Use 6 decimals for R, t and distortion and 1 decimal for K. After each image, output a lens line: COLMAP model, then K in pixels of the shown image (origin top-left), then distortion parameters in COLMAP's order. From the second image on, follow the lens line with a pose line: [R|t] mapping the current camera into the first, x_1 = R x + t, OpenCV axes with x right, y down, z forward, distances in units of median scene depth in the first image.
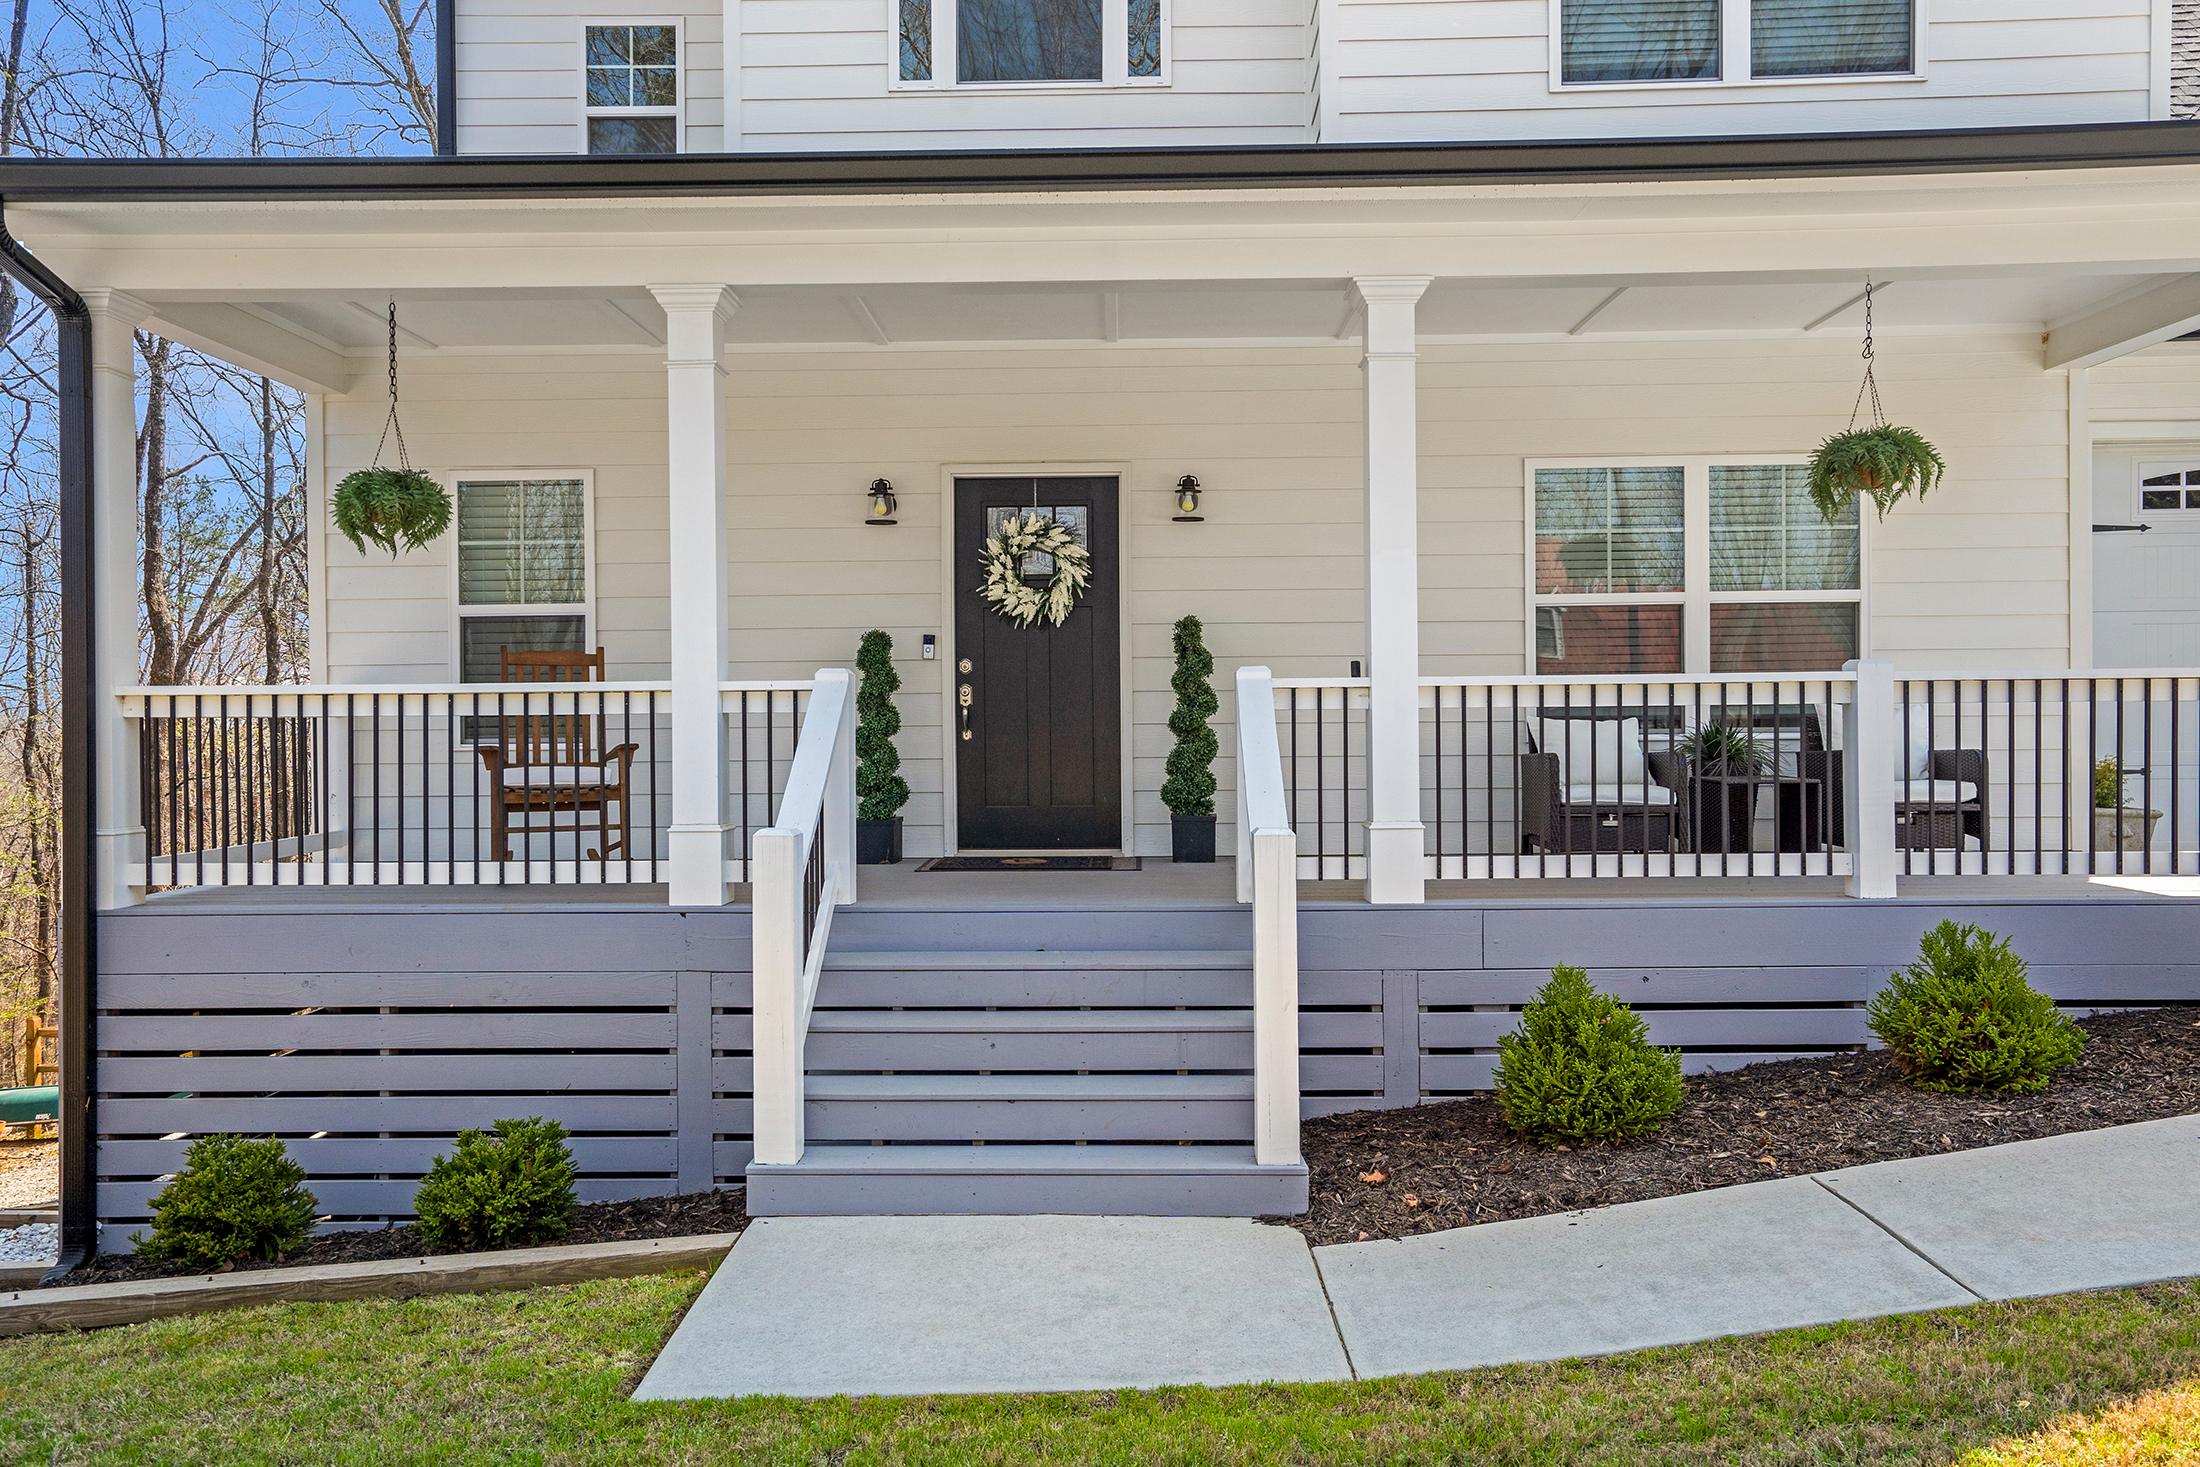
lens RADIAL K [[1537.5, 0, 1091.6], [0, 1537.5, 718.5], [0, 0, 1]] dist [0.006110, 0.001974]
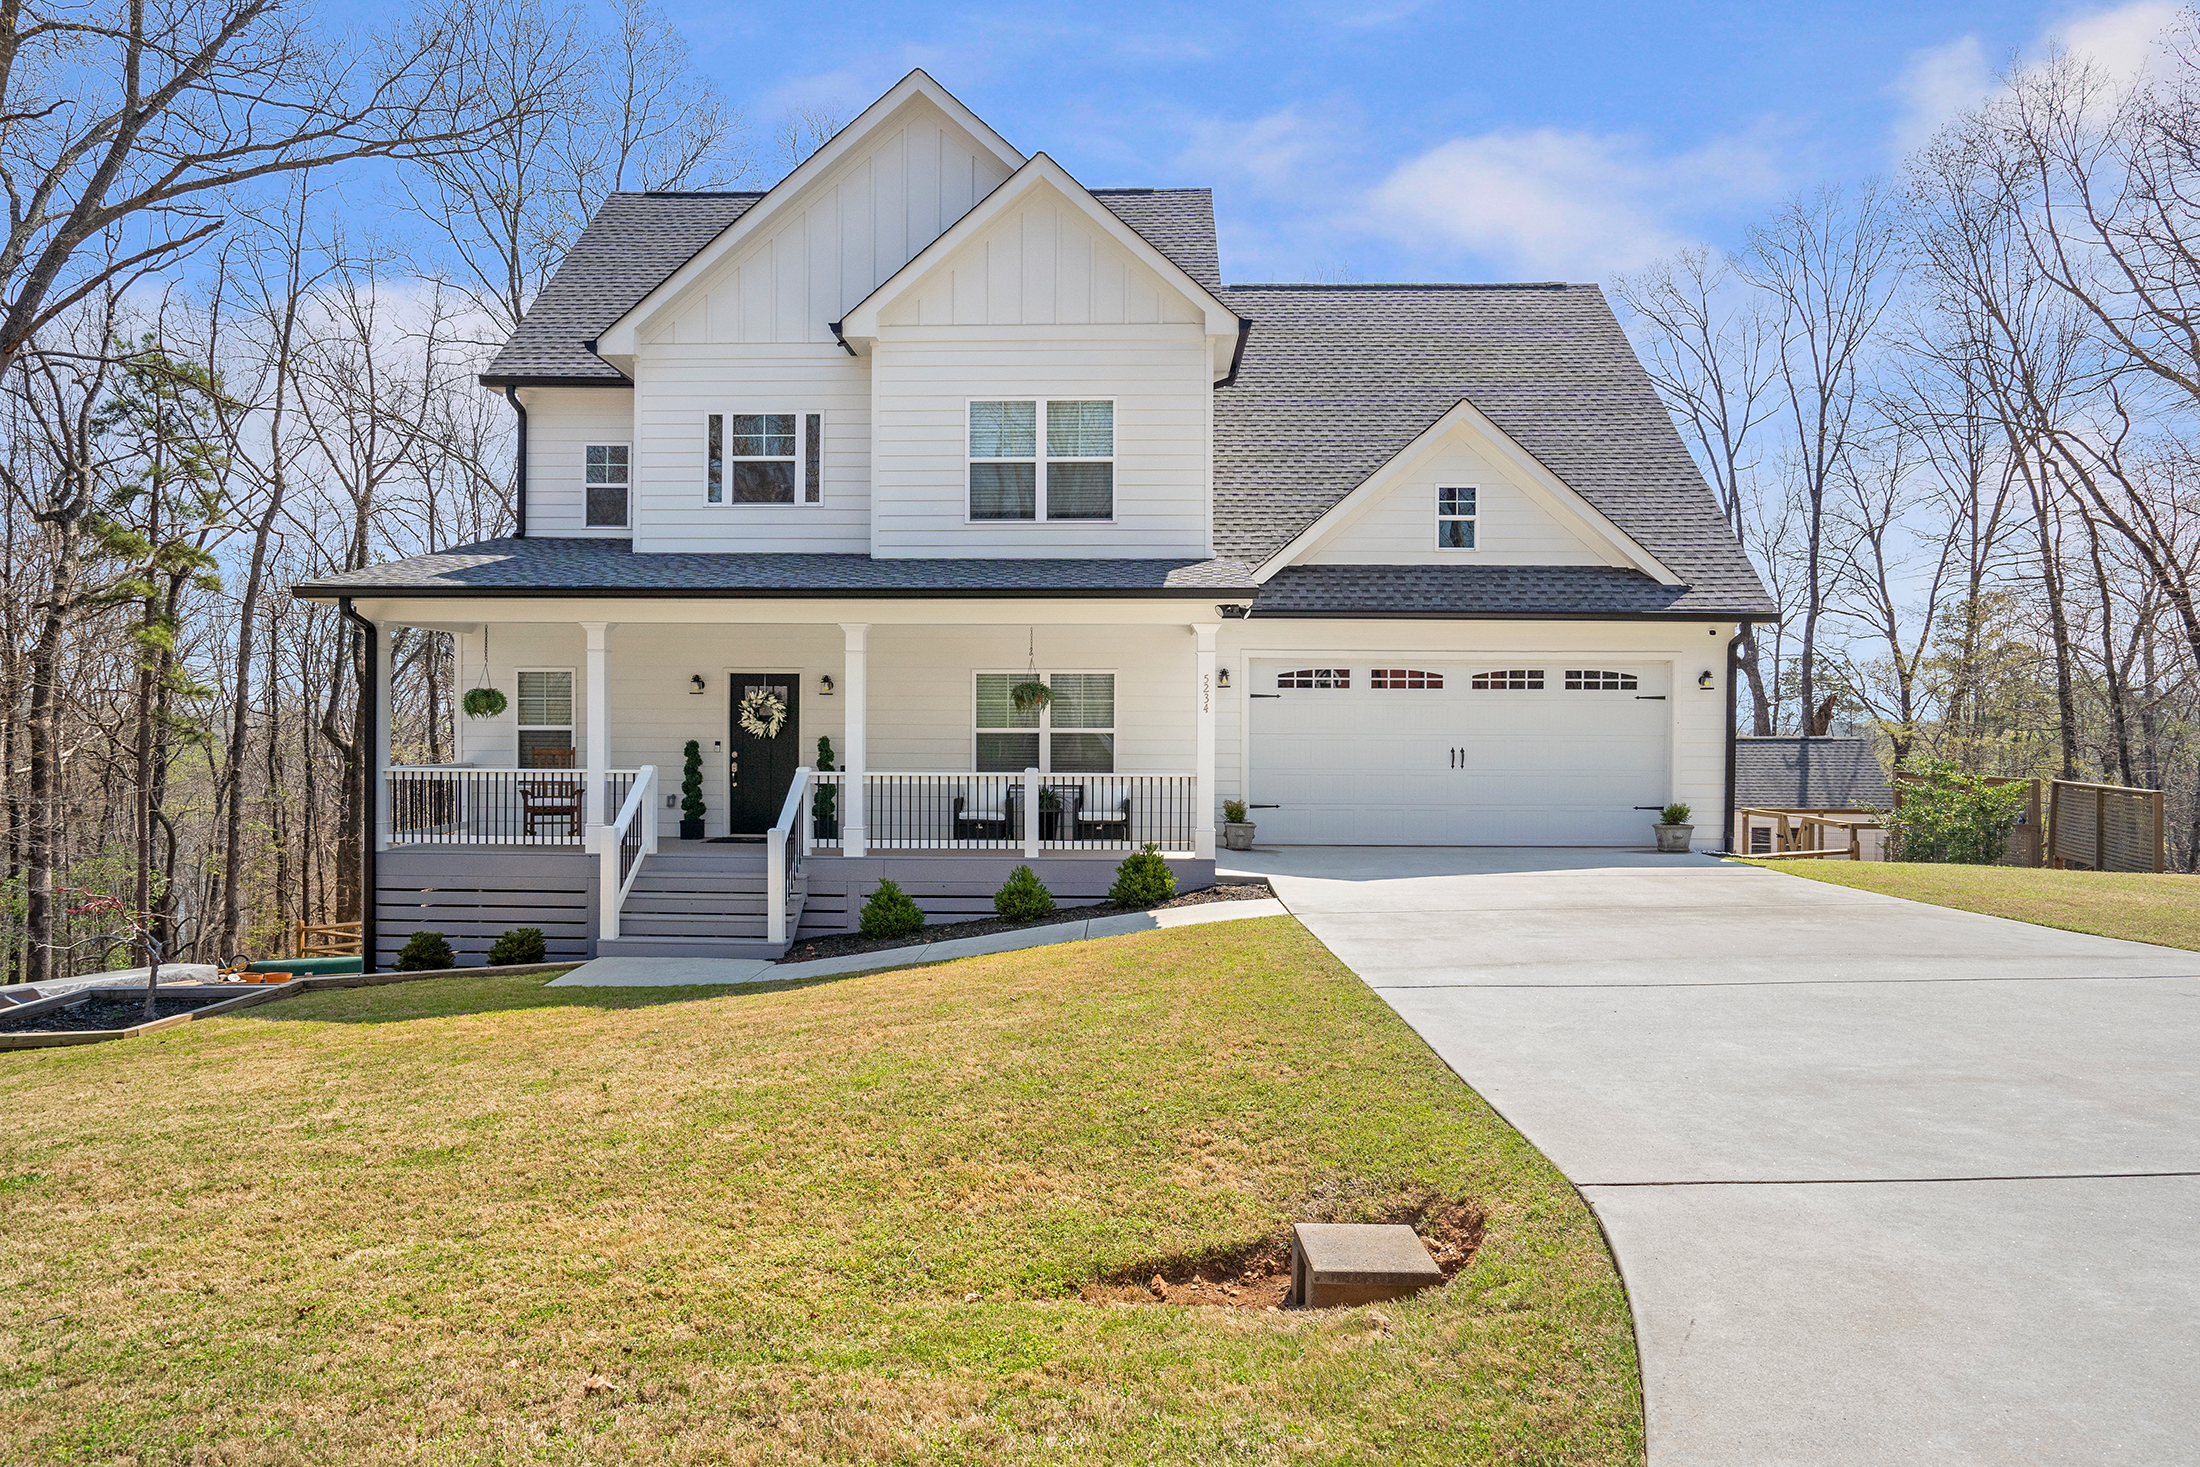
lens RADIAL K [[1320.0, 0, 1100.3], [0, 1320.0, 732.7], [0, 0, 1]] dist [-0.005038, 0.006610]
pose [[0.999683, 0.013574, -0.021211, 0.560232], [-0.013382, 0.999869, 0.009133, -0.101502], [0.021332, -0.008846, 0.999733, -1.069514]]
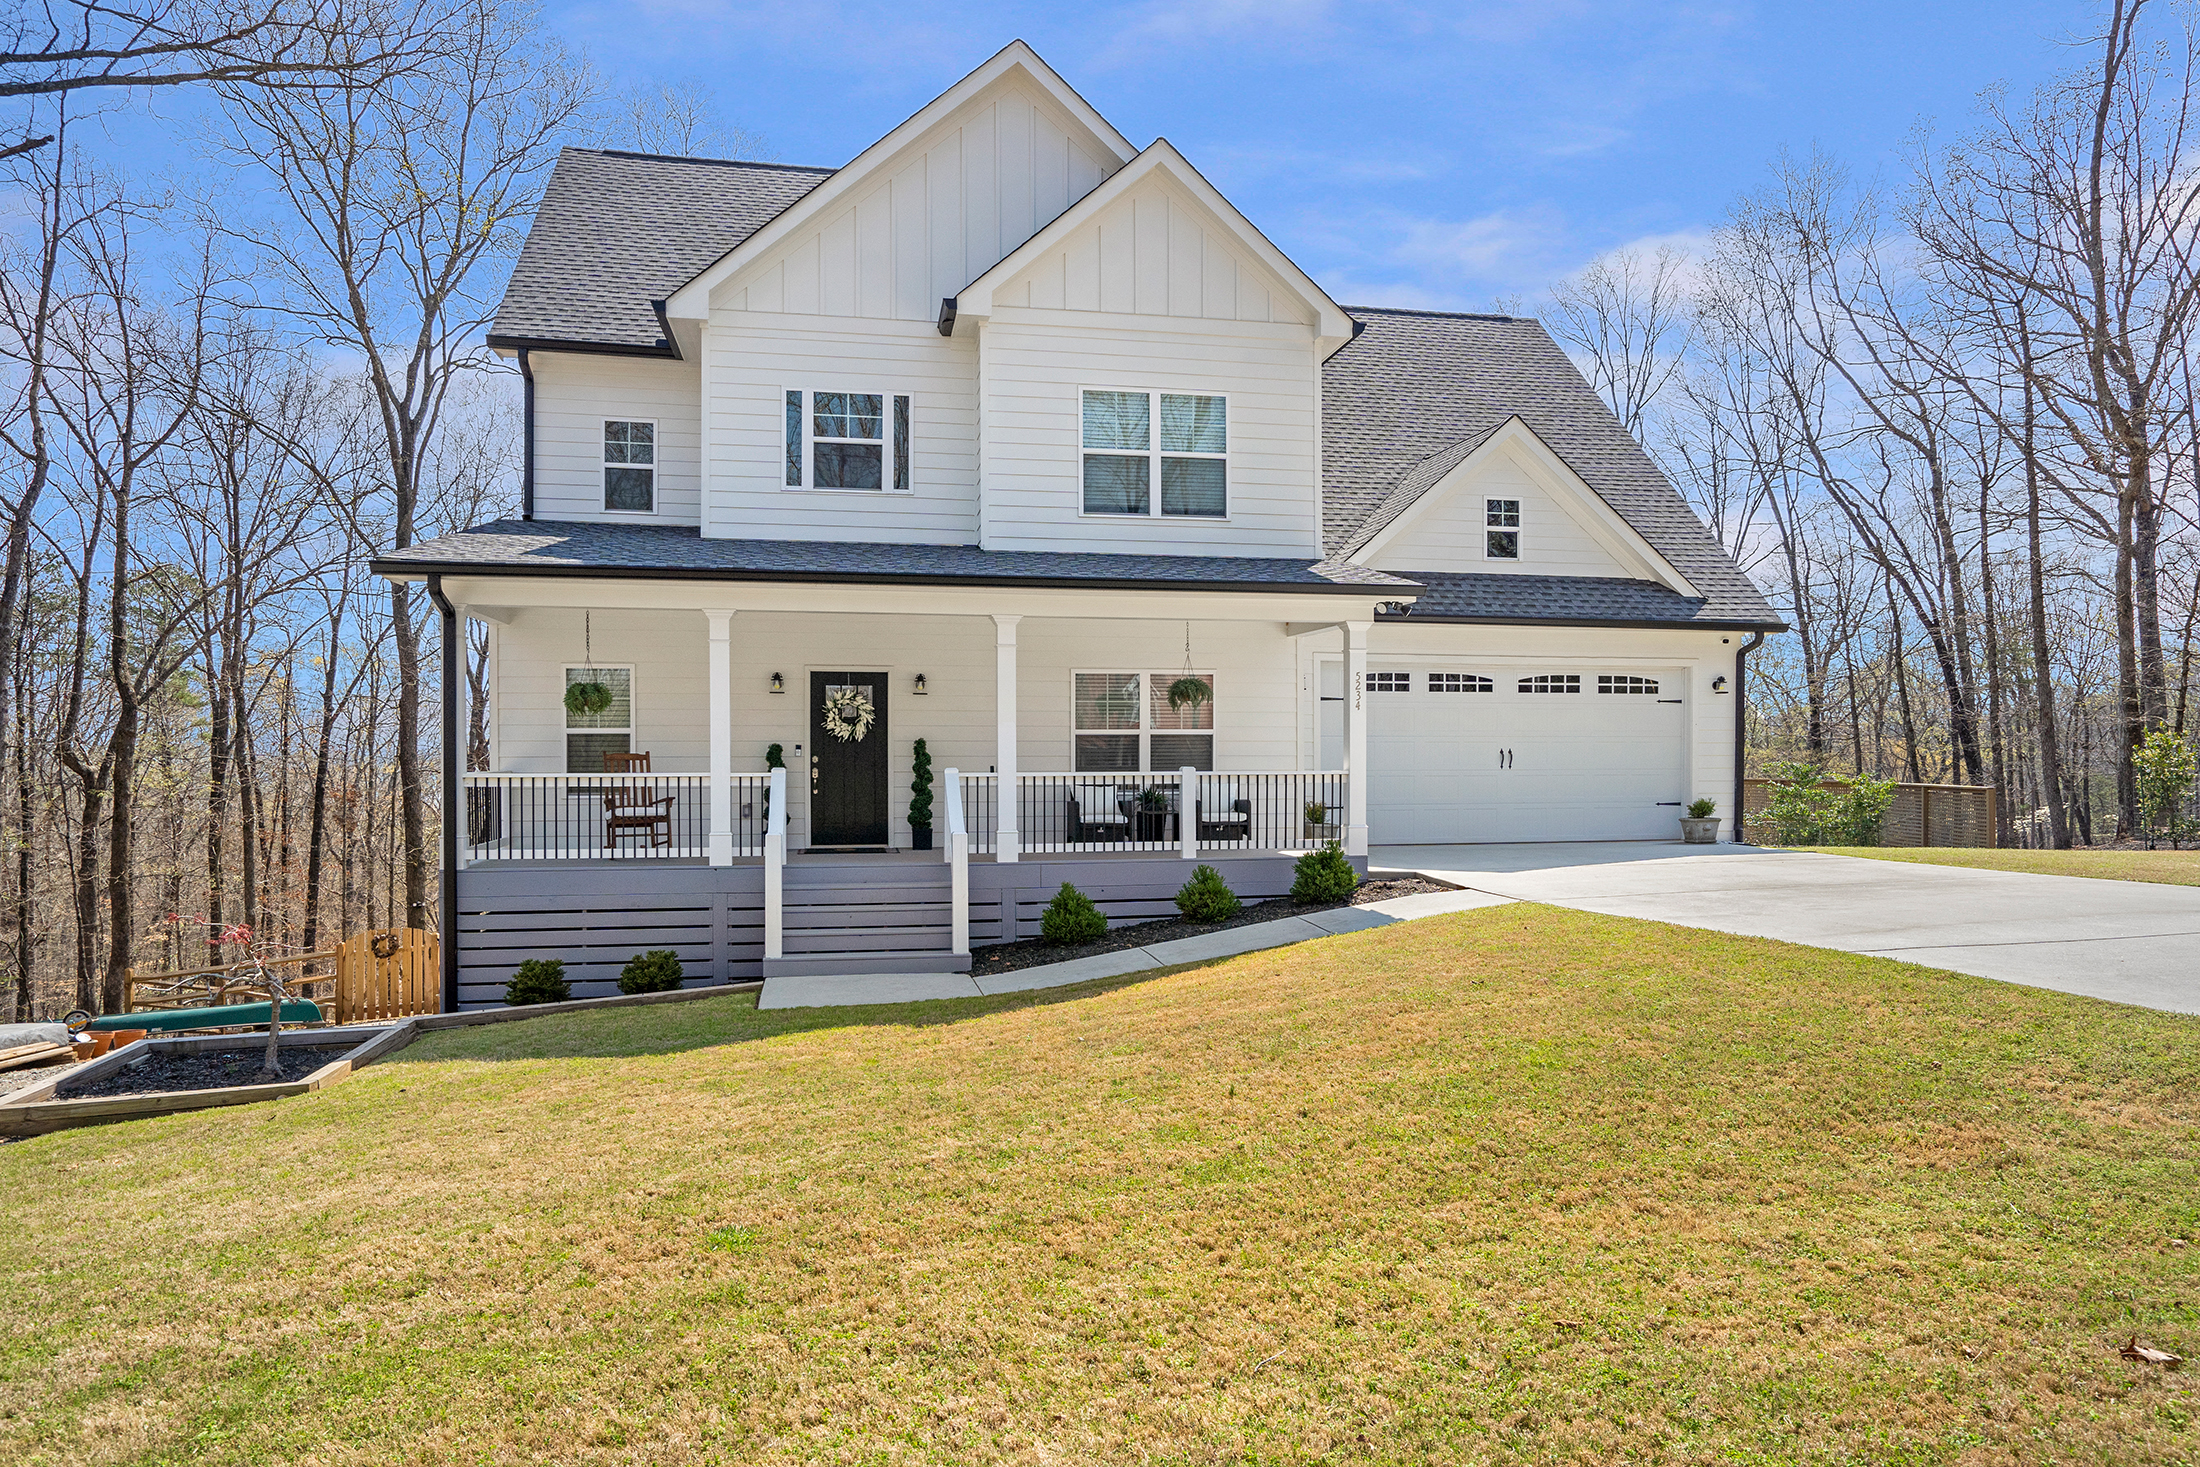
lens RADIAL K [[1309.6, 0, 1054.5], [0, 1309.6, 761.3], [0, 0, 1]] dist [-0.009545, 0.010784]
pose [[0.980403, 0.006164, 0.196907, -0.125235], [-0.007398, 0.999957, 0.005534, -0.048225], [-0.196865, -0.006882, 0.980407, -0.935063]]
